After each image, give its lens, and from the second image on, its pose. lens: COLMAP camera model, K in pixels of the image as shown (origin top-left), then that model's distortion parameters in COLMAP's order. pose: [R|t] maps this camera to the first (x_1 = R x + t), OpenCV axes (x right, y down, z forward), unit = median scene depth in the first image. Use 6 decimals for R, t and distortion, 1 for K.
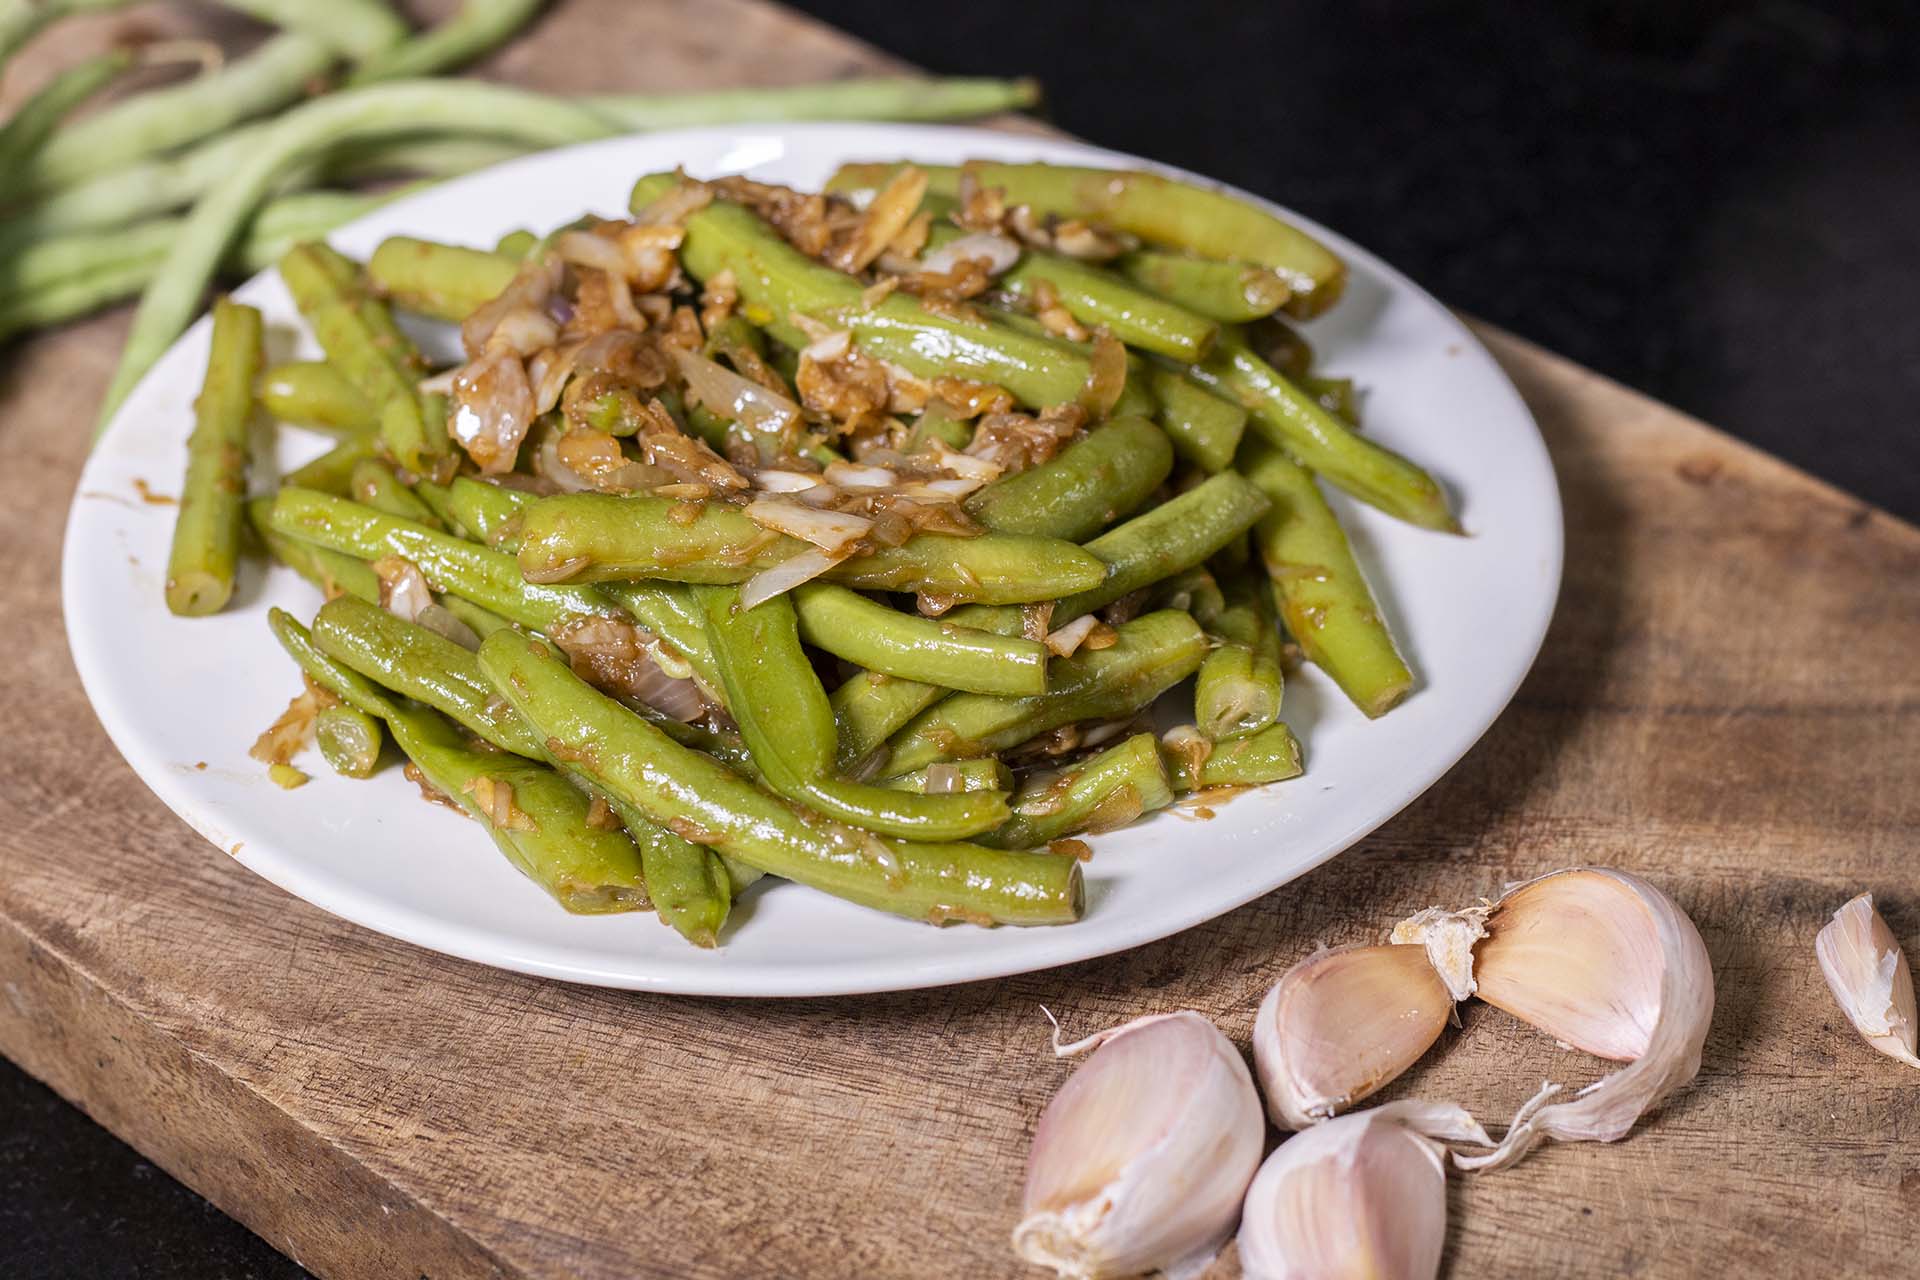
lens RADIAL K [[5249.8, 0, 960.0], [0, 5249.8, 640.0], [0, 0, 1]] dist [-0.088929, -1.577766]
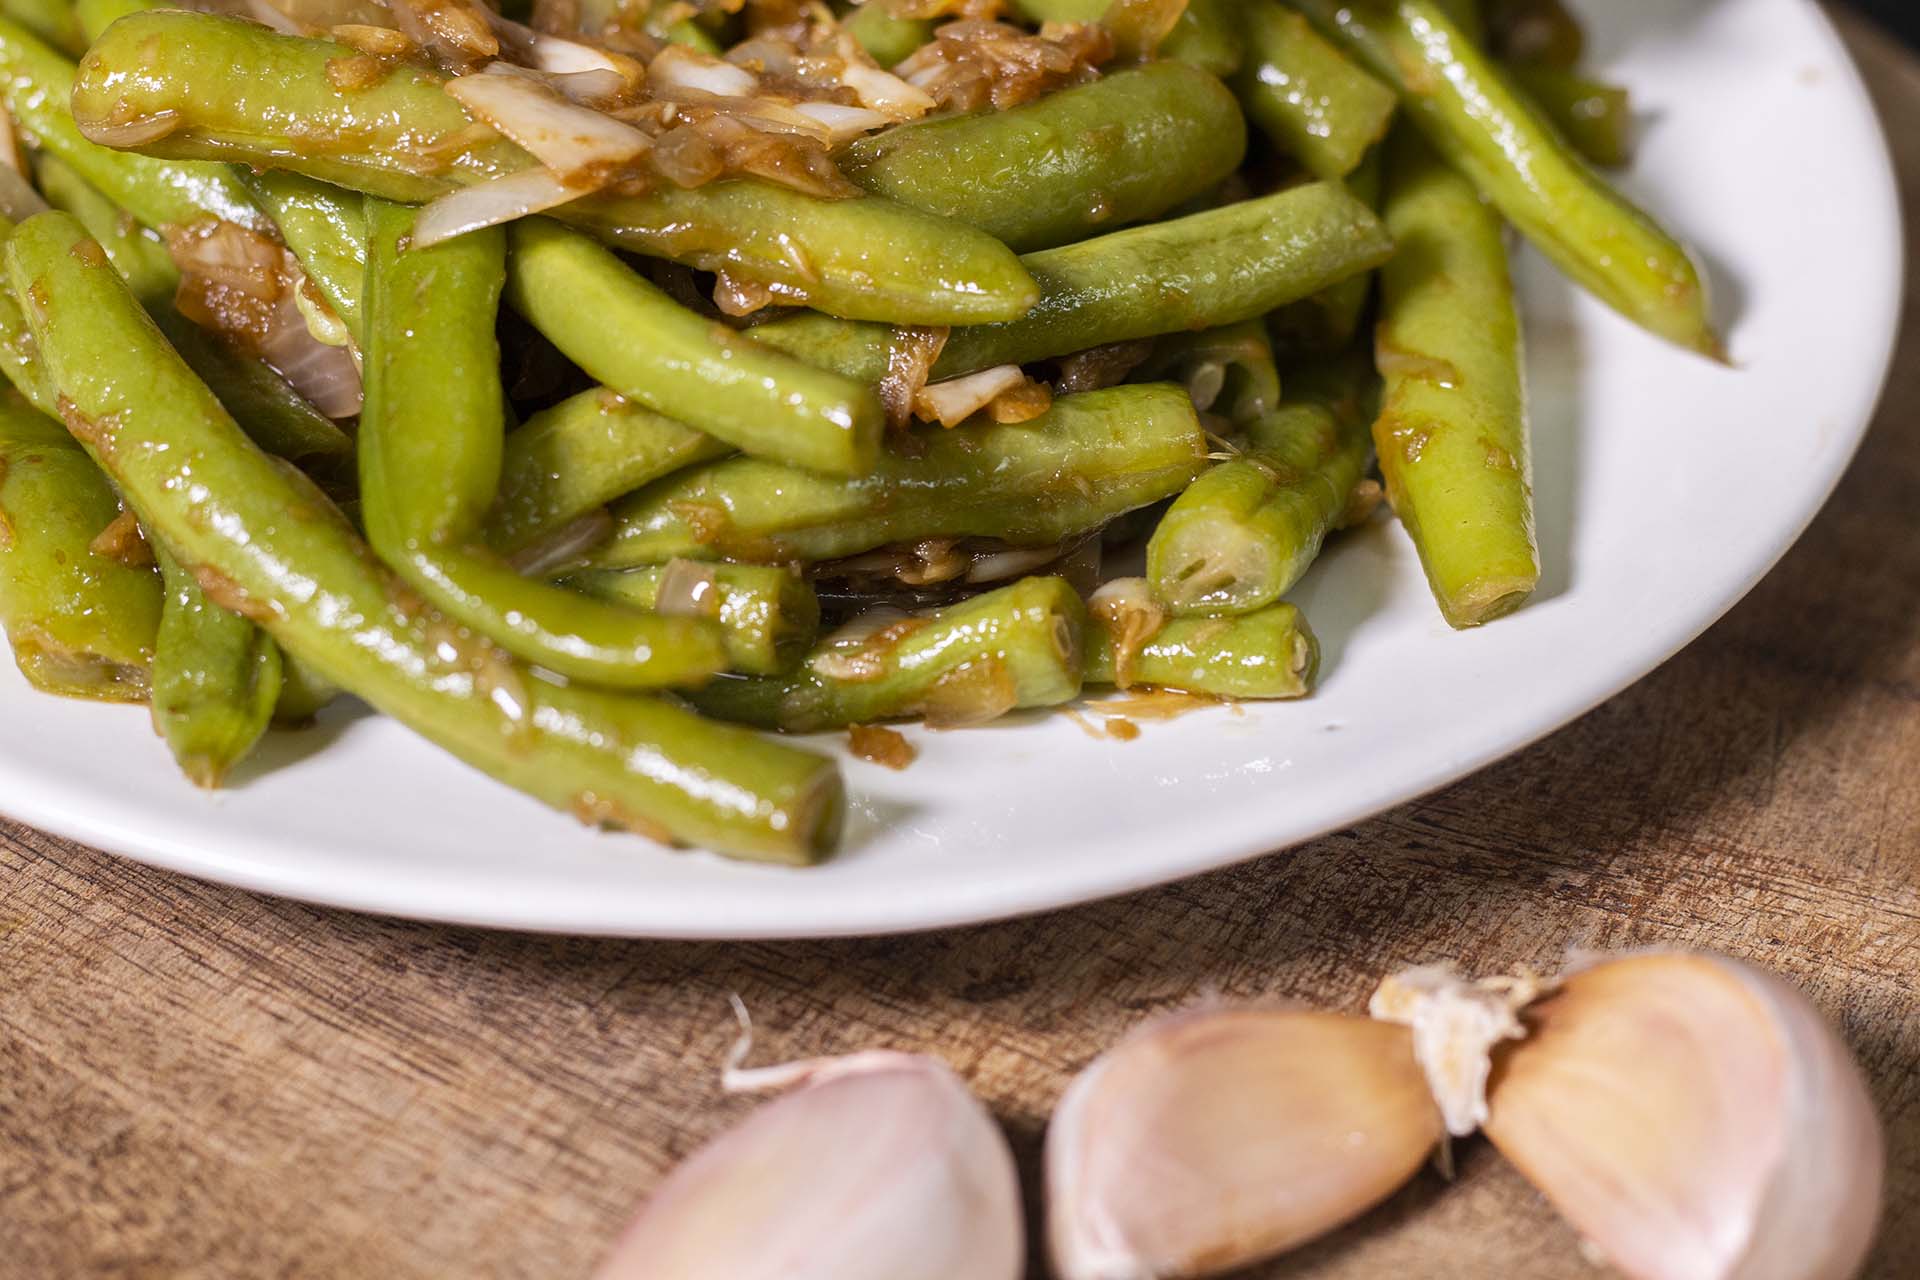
lens RADIAL K [[5249.8, 0, 960.0], [0, 5249.8, 640.0], [0, 0, 1]] dist [-0.088929, -1.577766]
pose [[0.965819, 0.191011, -0.175240, 0.130724], [-0.183894, 0.981341, 0.056144, -0.006640], [0.182695, -0.021999, 0.982924, 0.416066]]
